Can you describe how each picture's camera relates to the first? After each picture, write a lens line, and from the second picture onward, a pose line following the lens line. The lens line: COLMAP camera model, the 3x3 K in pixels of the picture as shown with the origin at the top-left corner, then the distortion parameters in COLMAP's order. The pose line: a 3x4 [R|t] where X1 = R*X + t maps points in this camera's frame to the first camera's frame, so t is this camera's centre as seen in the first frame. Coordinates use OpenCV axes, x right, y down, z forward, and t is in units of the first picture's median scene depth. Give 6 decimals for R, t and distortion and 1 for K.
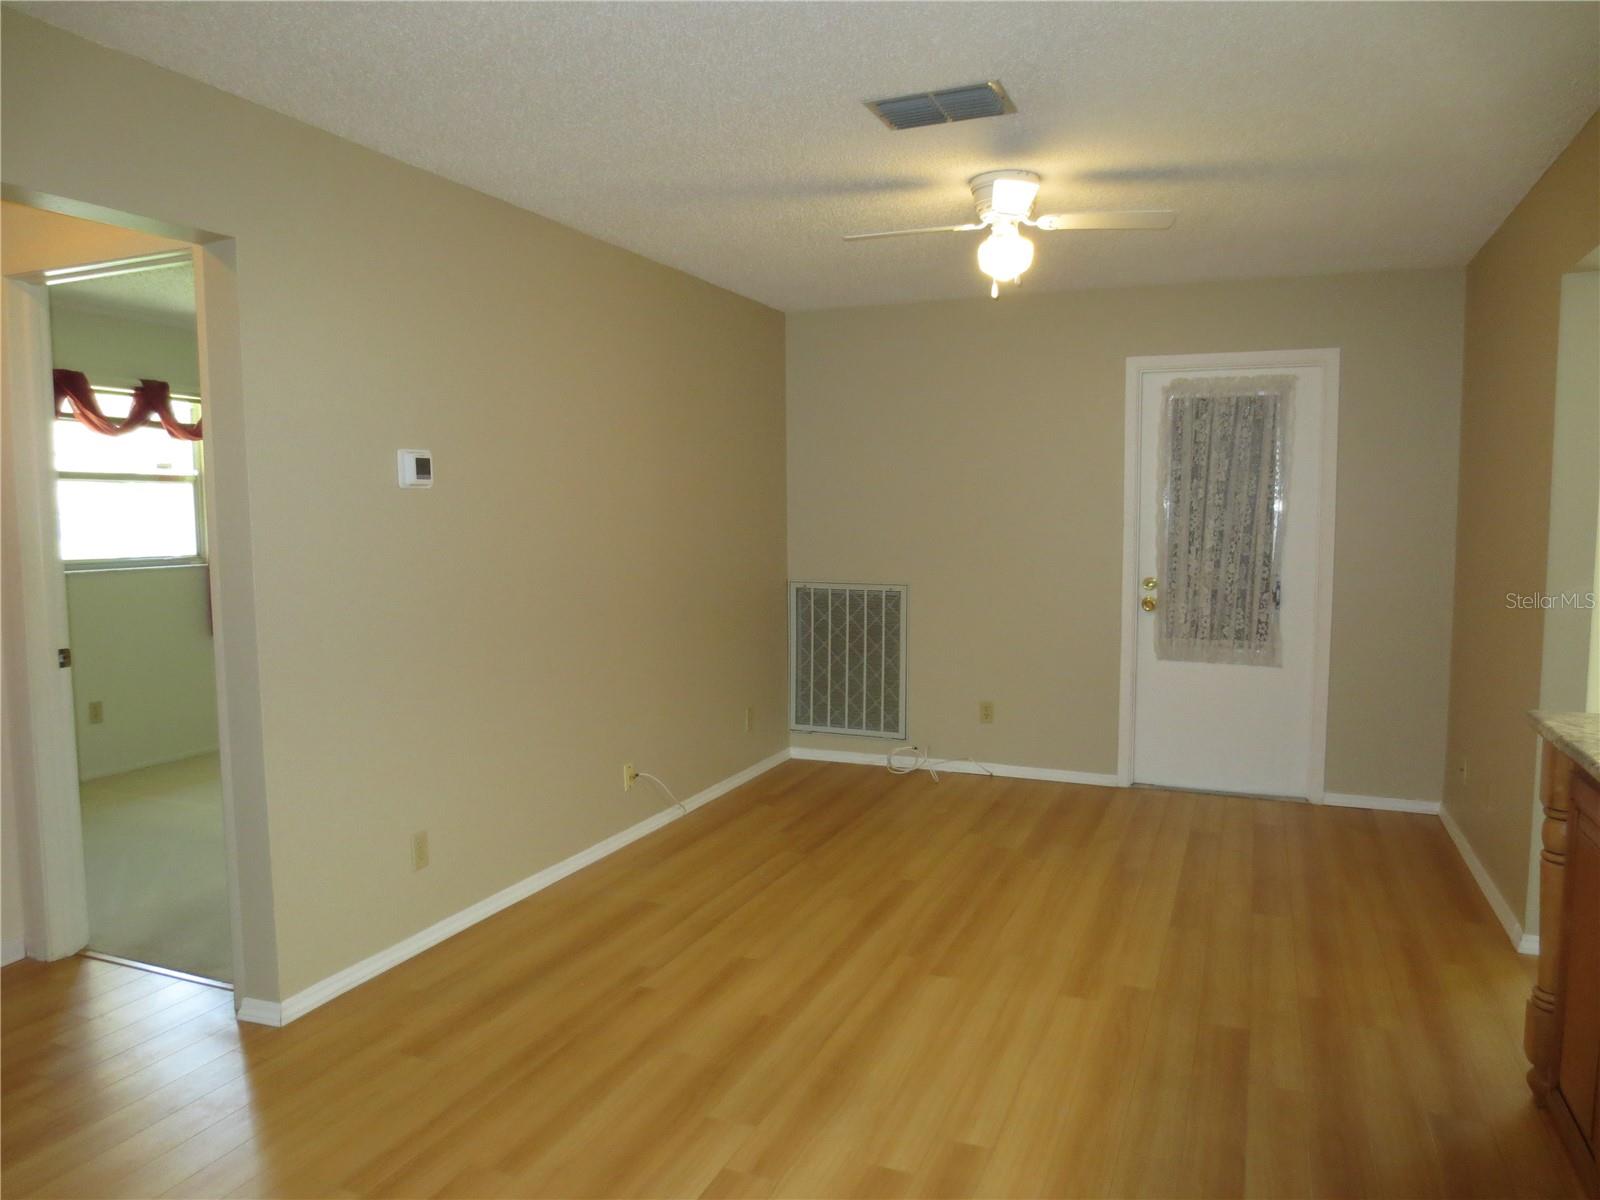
lens RADIAL K [[1146.2, 0, 800.0], [0, 1146.2, 600.0], [0, 0, 1]] dist [-0.022151, -0.001064]
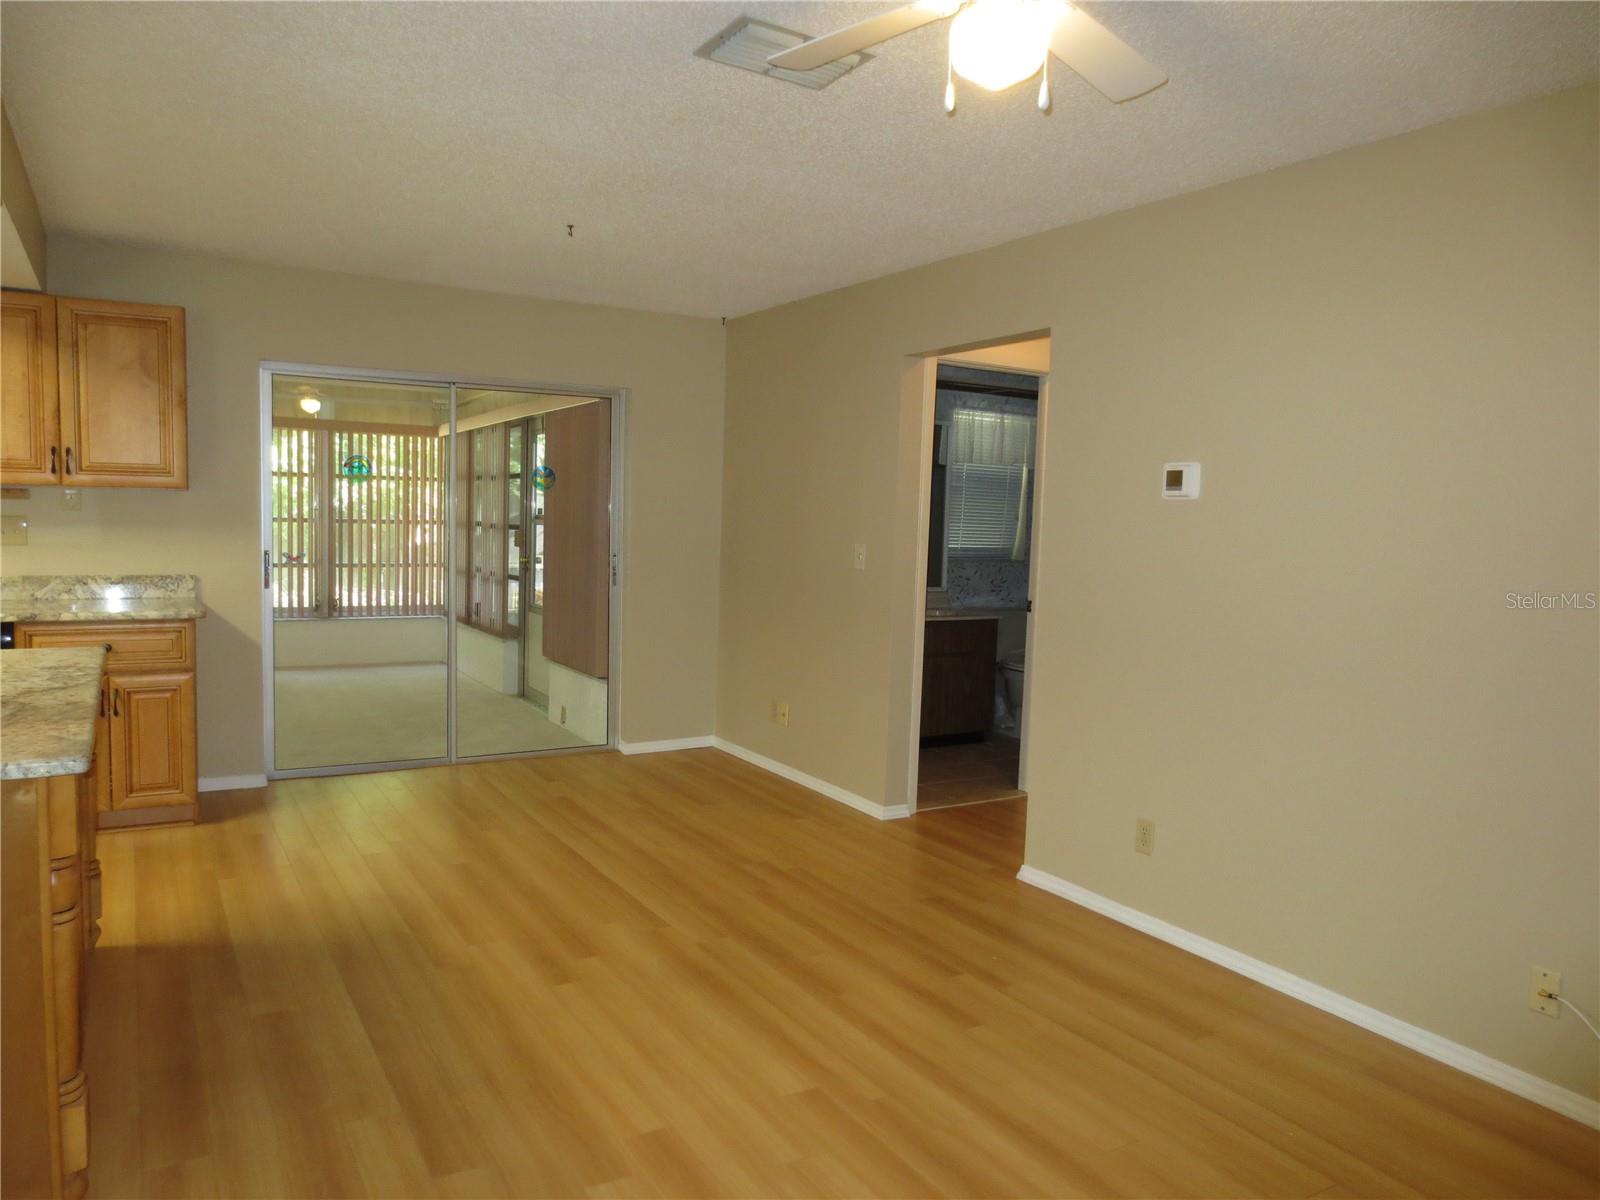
lens RADIAL K [[1139.3, 0, 795.0], [0, 1139.3, 606.2], [0, 0, 1]] dist [-0.013154, 0.000120]
pose [[-0.605360, 0.051016, -0.794315, 0.470214], [-0.092173, 0.986737, 0.133620, -0.071436], [0.790597, 0.154103, -0.592629, 0.893486]]
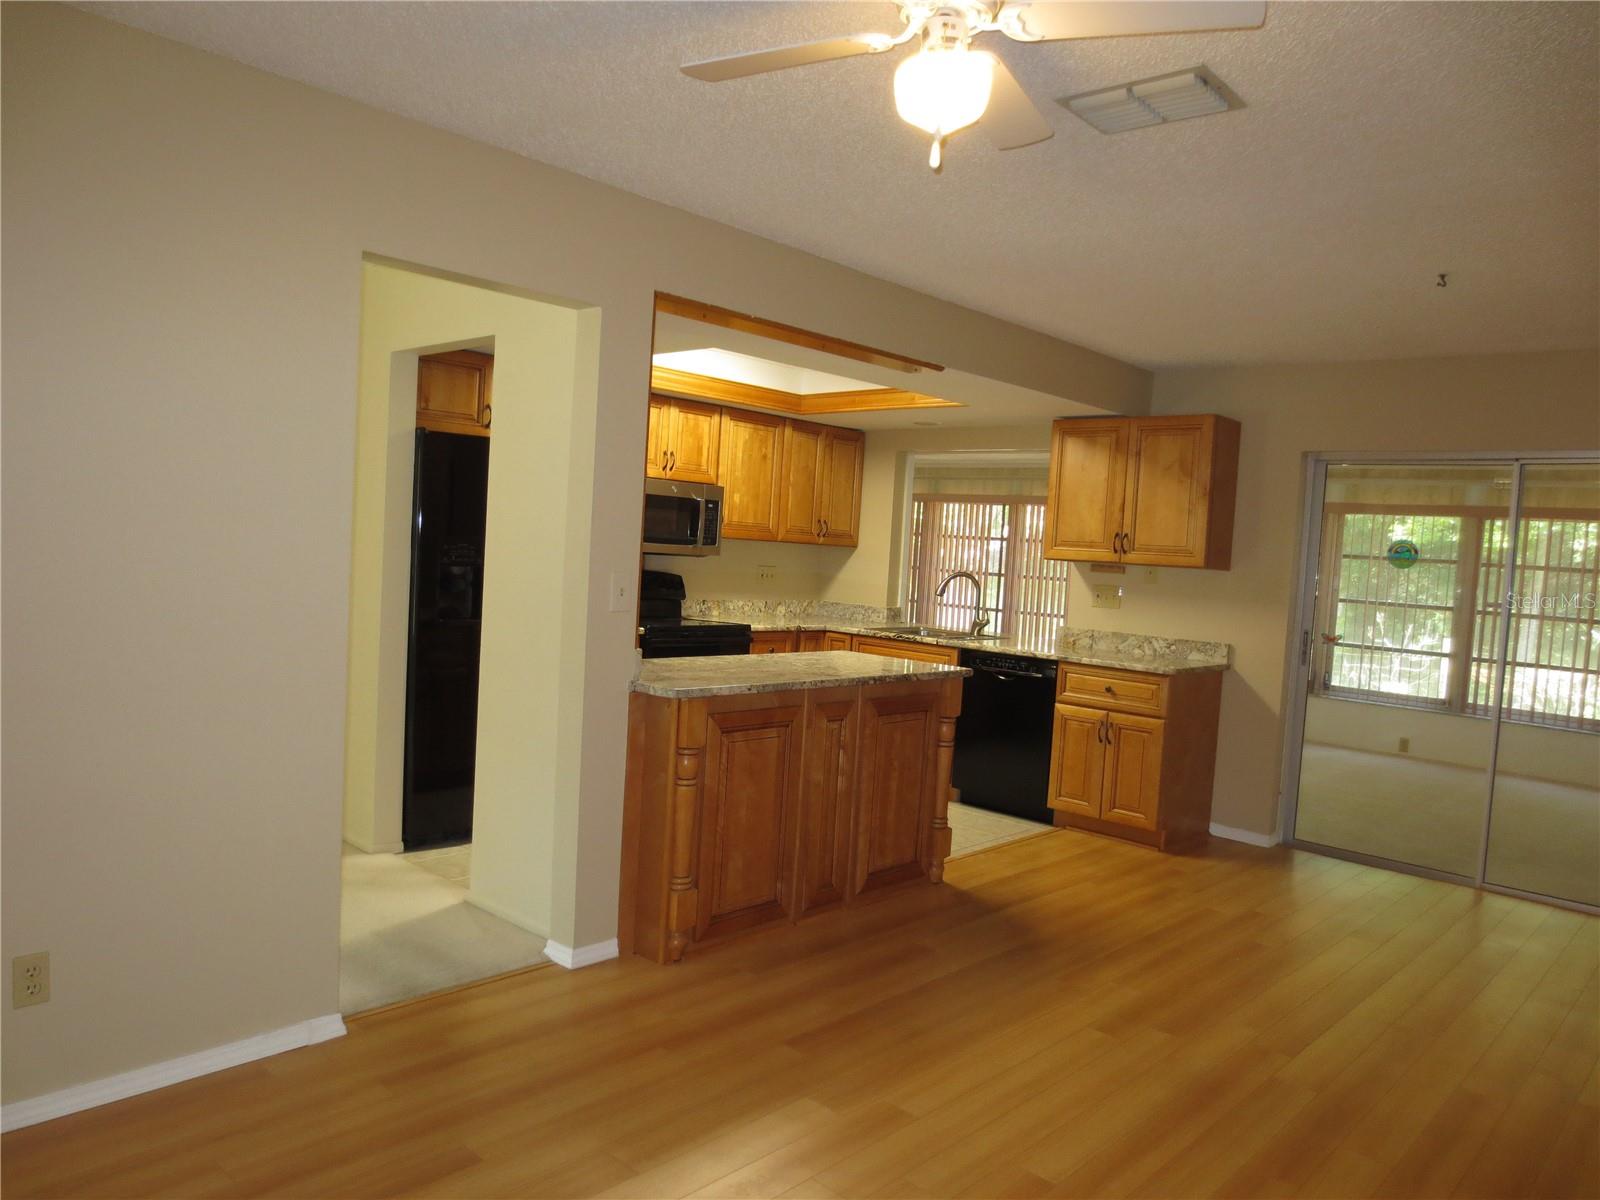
lens RADIAL K [[1139.3, 0, 793.7], [0, 1139.3, 608.0], [0, 0, 1]] dist [-0.011578, -0.000456]
pose [[-0.934285, -0.074844, 0.348582, 0.026680], [-0.030350, 0.990865, 0.131401, -0.088599], [-0.355232, 0.112187, -0.928022, 1.083349]]
